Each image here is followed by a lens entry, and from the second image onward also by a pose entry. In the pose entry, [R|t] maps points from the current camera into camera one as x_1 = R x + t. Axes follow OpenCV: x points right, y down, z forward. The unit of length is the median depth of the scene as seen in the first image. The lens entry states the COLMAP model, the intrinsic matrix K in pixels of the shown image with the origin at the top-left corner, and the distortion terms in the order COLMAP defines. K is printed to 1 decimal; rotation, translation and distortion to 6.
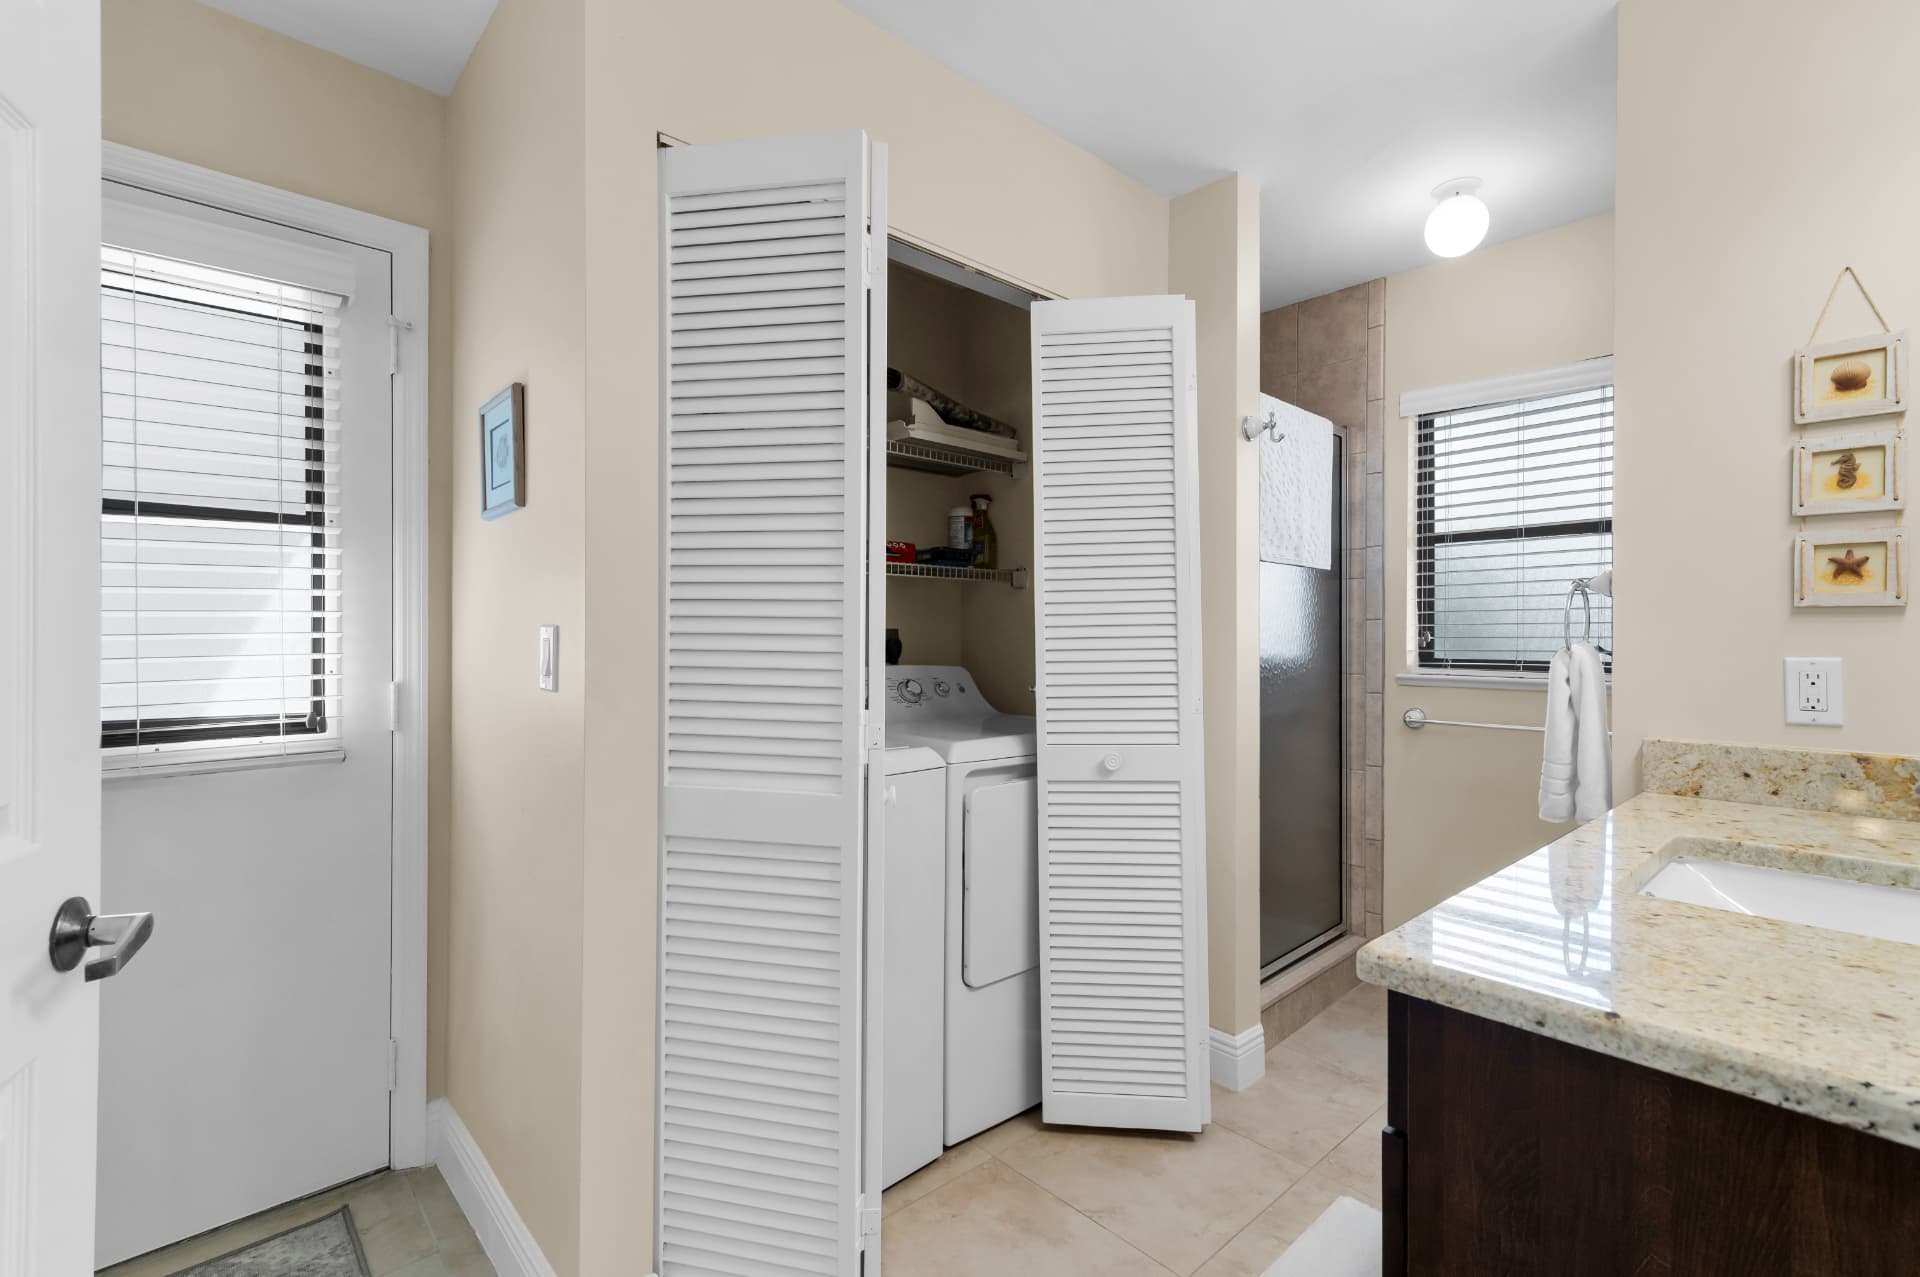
lens RADIAL K [[865.9, 0, 954.0], [0, 865.9, 640.0], [0, 0, 1]] dist [0.016813, -0.000030]
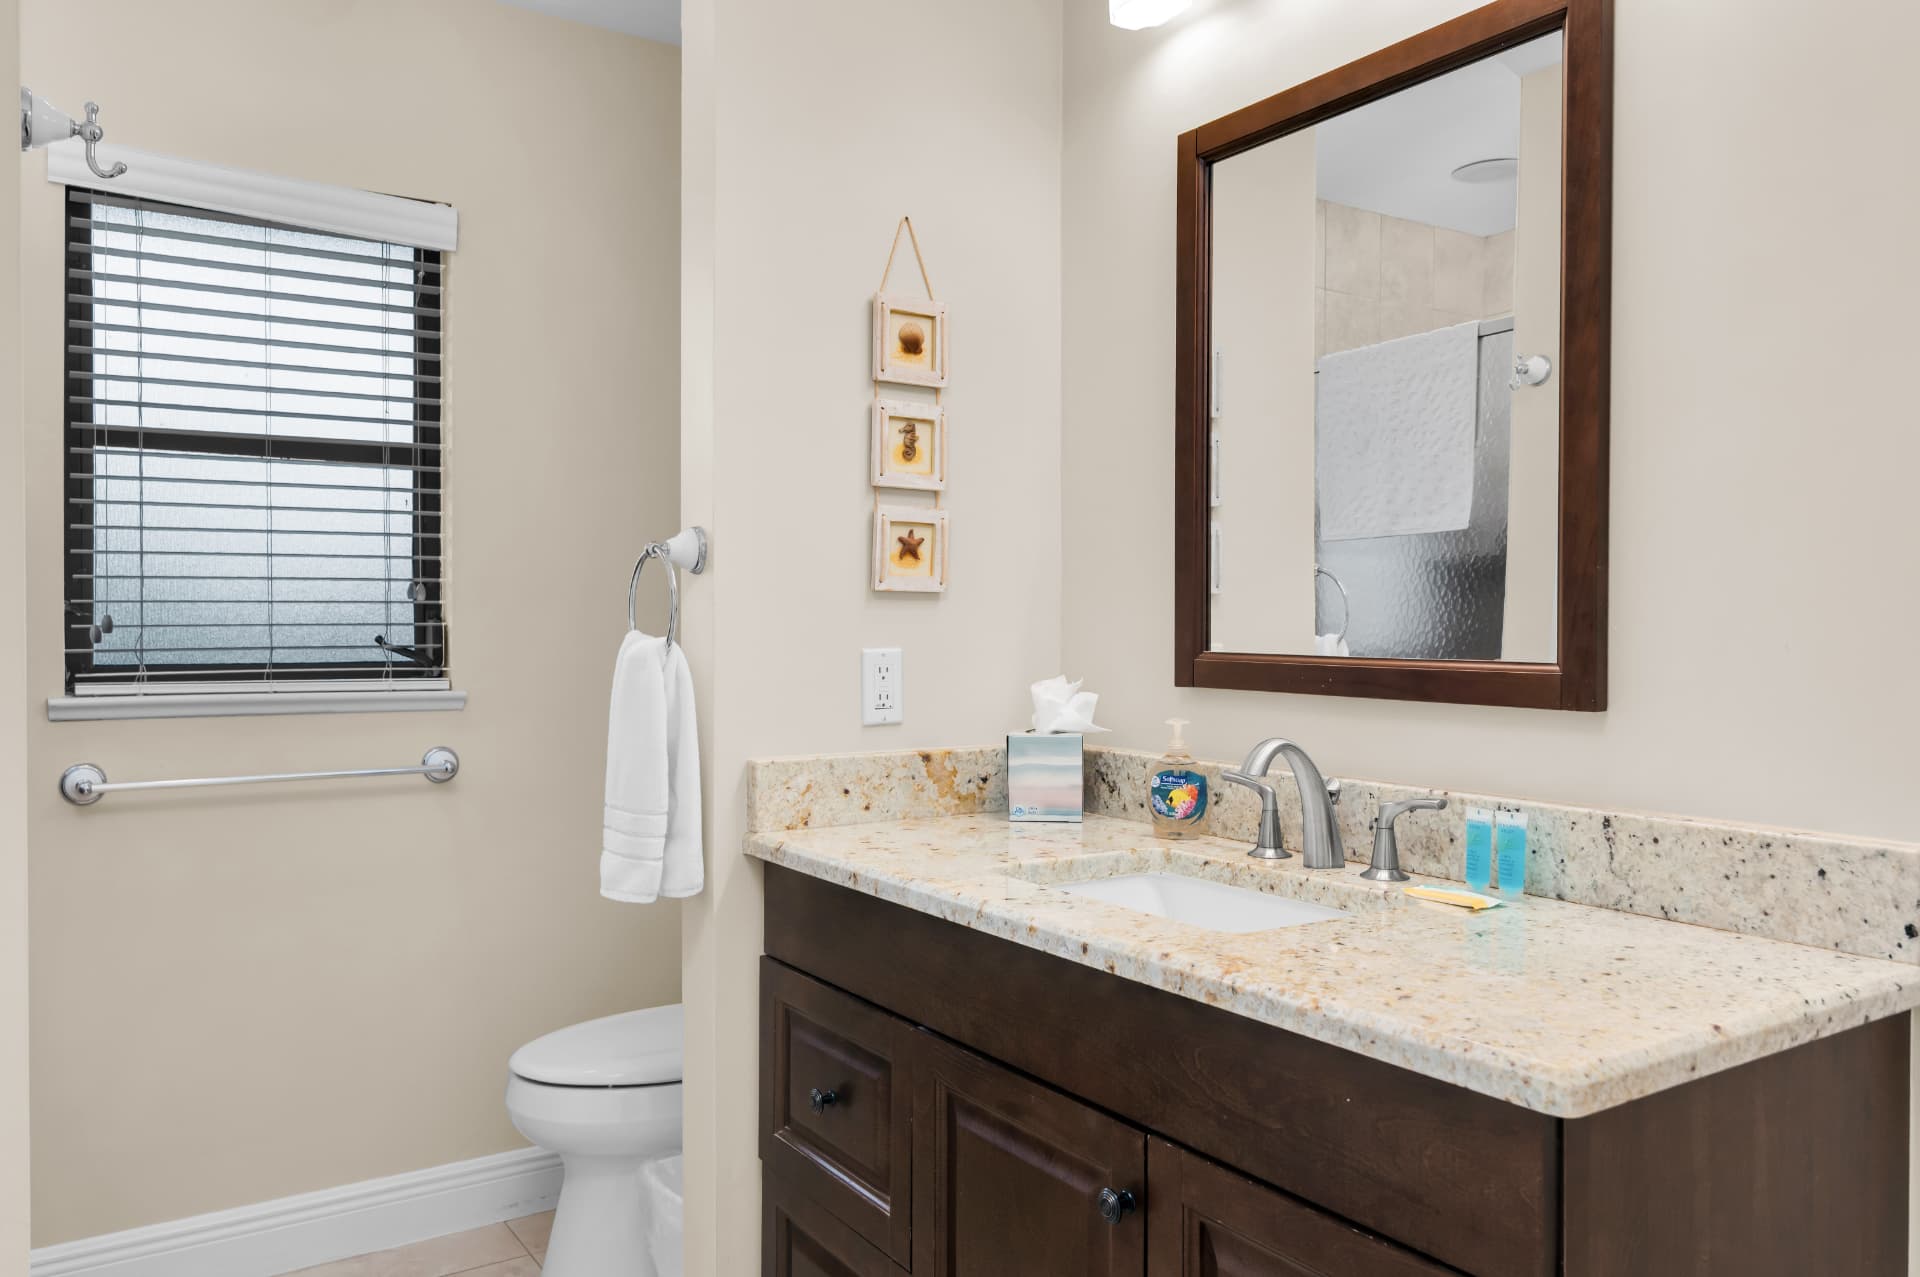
lens RADIAL K [[1387.0, 0, 960.0], [0, 1387.0, 638.5], [0, 0, 1]] dist [0.005434, 0.001556]
pose [[0.146647, -0.013428, 0.989098, -0.389451], [0.003854, 0.999908, 0.013003, -0.007398], [-0.989181, 0.001905, 0.146686, 0.728933]]
